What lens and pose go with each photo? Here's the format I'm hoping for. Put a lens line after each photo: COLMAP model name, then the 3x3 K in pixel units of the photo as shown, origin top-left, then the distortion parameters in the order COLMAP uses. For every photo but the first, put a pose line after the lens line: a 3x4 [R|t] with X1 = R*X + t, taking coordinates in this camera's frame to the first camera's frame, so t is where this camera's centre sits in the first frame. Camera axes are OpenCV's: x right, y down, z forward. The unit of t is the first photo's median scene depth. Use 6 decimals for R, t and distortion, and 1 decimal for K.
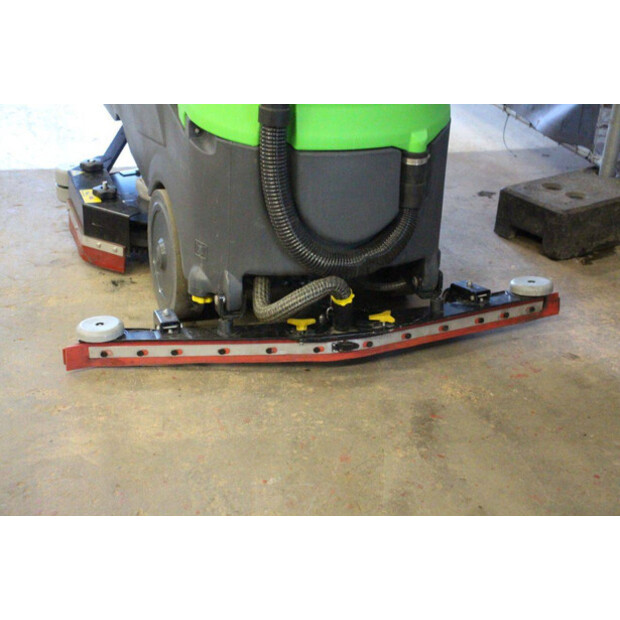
lens RADIAL K [[1138.3, 0, 308.9], [0, 1138.3, 311.8], [0, 0, 1]] dist [0.250732, 0.000000]
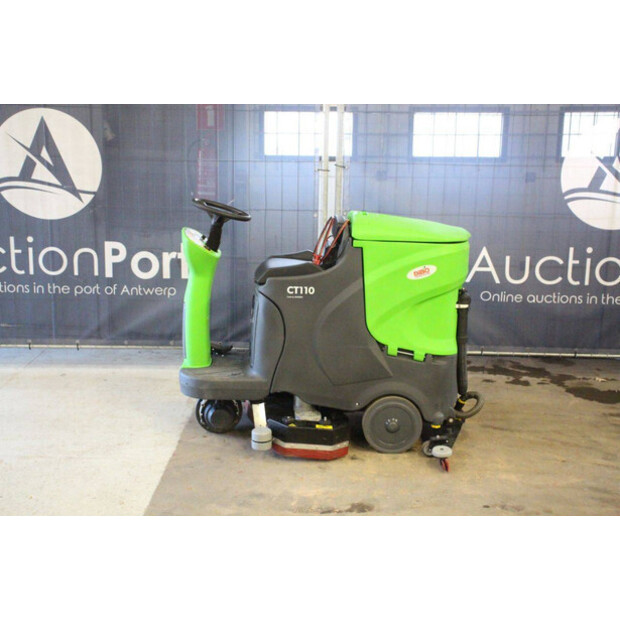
lens RADIAL K [[900.6, 0, 308.8], [0, 900.6, 309.8], [0, 0, 1]] dist [0.090987, 0.000000]
pose [[0.318414, -0.248992, 0.914667, -1.864780], [0.401973, 0.909308, 0.107598, -0.549183], [-0.858504, 0.333410, 0.389625, 0.424112]]
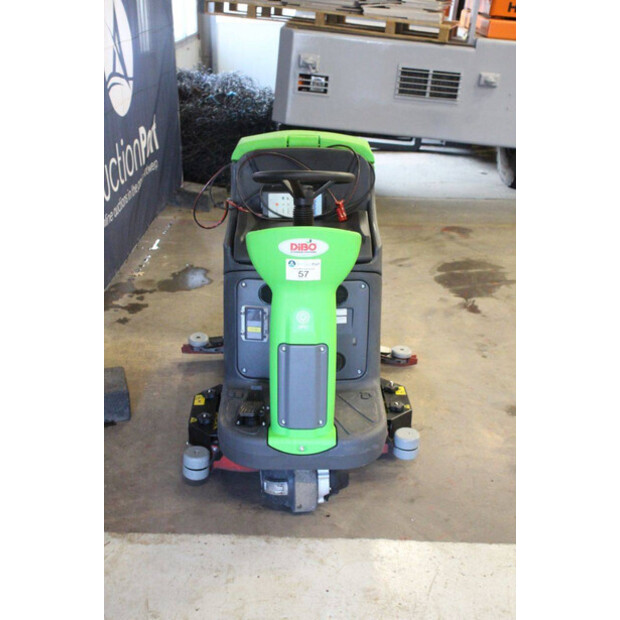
lens RADIAL K [[818.5, 0, 296.0], [0, 818.5, 320.3], [0, 0, 1]] dist [0.072052, 0.000000]
pose [[-0.939191, -0.185427, 0.289028, -0.446206], [0.094214, 0.670239, 0.736141, -1.257074], [-0.330218, 0.718608, -0.612012, 2.030261]]
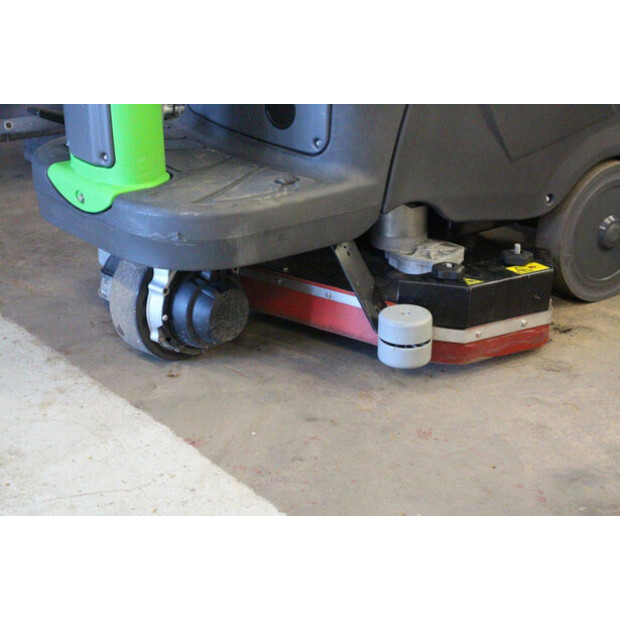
lens RADIAL K [[1462.2, 0, 306.5], [0, 1462.2, 311.5], [0, 0, 1]] dist [0.351768, 0.000000]
pose [[-0.313714, -0.396298, 0.862862, -1.203069], [0.381756, 0.779413, 0.496768, -0.746546], [-0.869394, 0.485245, -0.093223, 1.474956]]
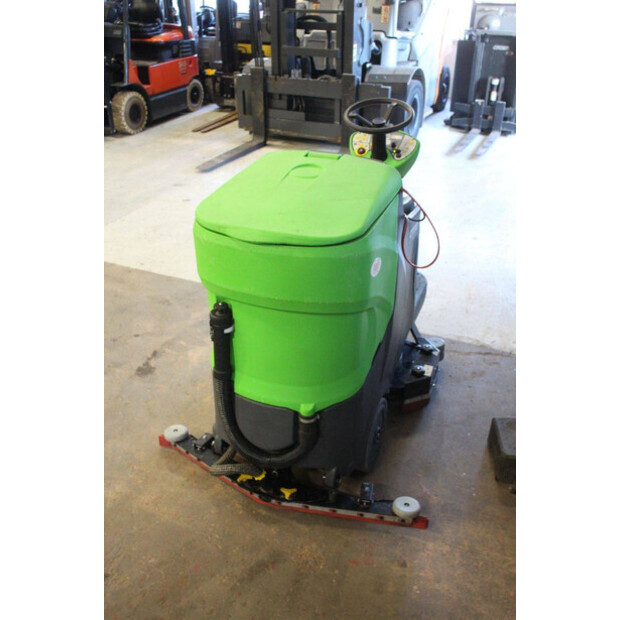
lens RADIAL K [[599.1, 0, 311.0], [0, 599.1, 308.9], [0, 0, 1]] dist [-0.054309, 0.000000]
pose [[0.758571, 0.282349, -0.587238, 0.539691], [-0.249599, 0.958410, 0.138390, -0.391323], [0.601889, 0.041595, 0.797496, 0.309075]]
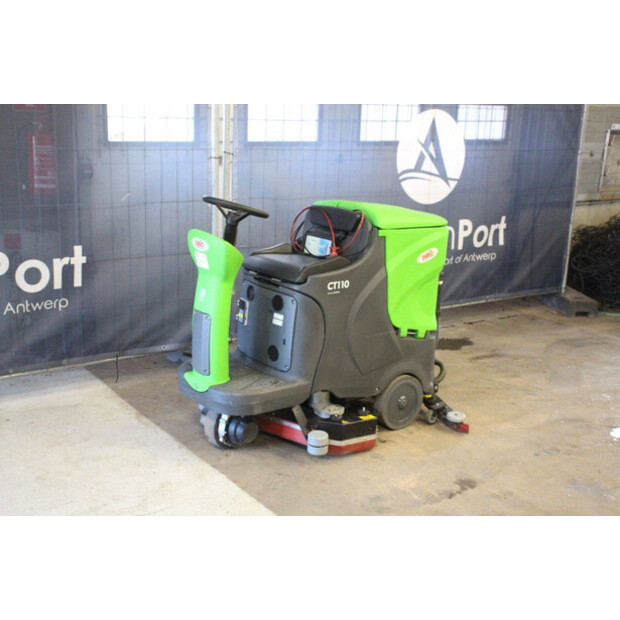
lens RADIAL K [[825.9, 0, 307.9], [0, 825.9, 311.5], [0, 0, 1]] dist [0.031003, 0.000000]
pose [[-0.311960, -0.294701, 0.903234, -1.662550], [0.350951, 0.847699, 0.397793, -1.024671], [-0.882901, 0.441086, -0.161022, 1.480505]]
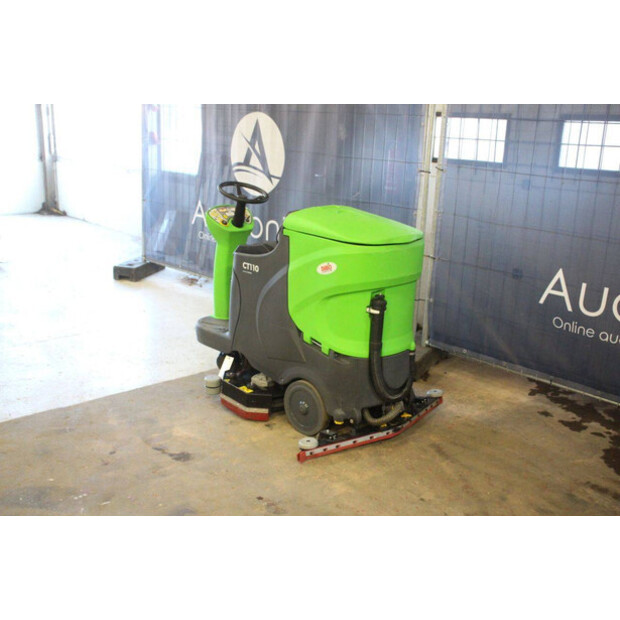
lens RADIAL K [[709.8, 0, 310.9], [0, 709.8, 308.9], [0, 0, 1]] dist [-0.019343, 0.000000]
pose [[0.902217, -0.132781, 0.410334, -0.743018], [0.192517, 0.975369, -0.107673, -0.096913], [-0.385930, 0.176141, 0.905557, -0.382980]]
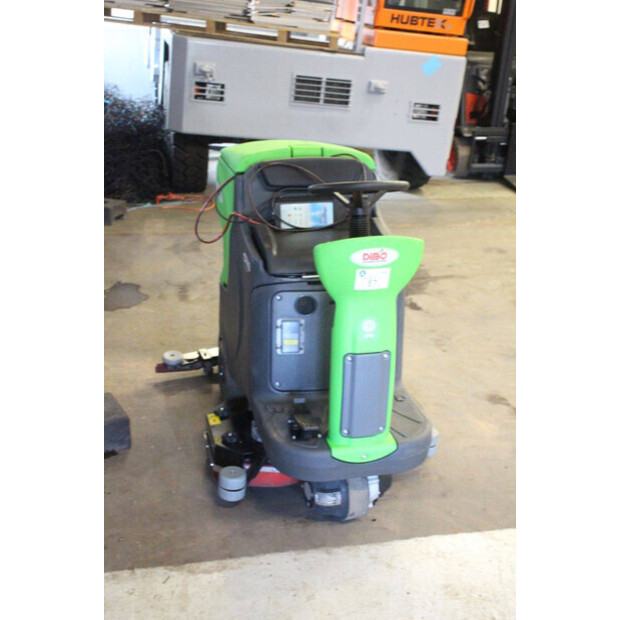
lens RADIAL K [[818.5, 0, 297.2], [0, 818.5, 315.5], [0, 0, 1]] dist [0.072052, 0.000000]
pose [[-0.991135, -0.111212, 0.072687, -0.137243], [-0.021687, 0.675186, 0.737328, -1.275108], [-0.131077, 0.729216, -0.671613, 2.096115]]
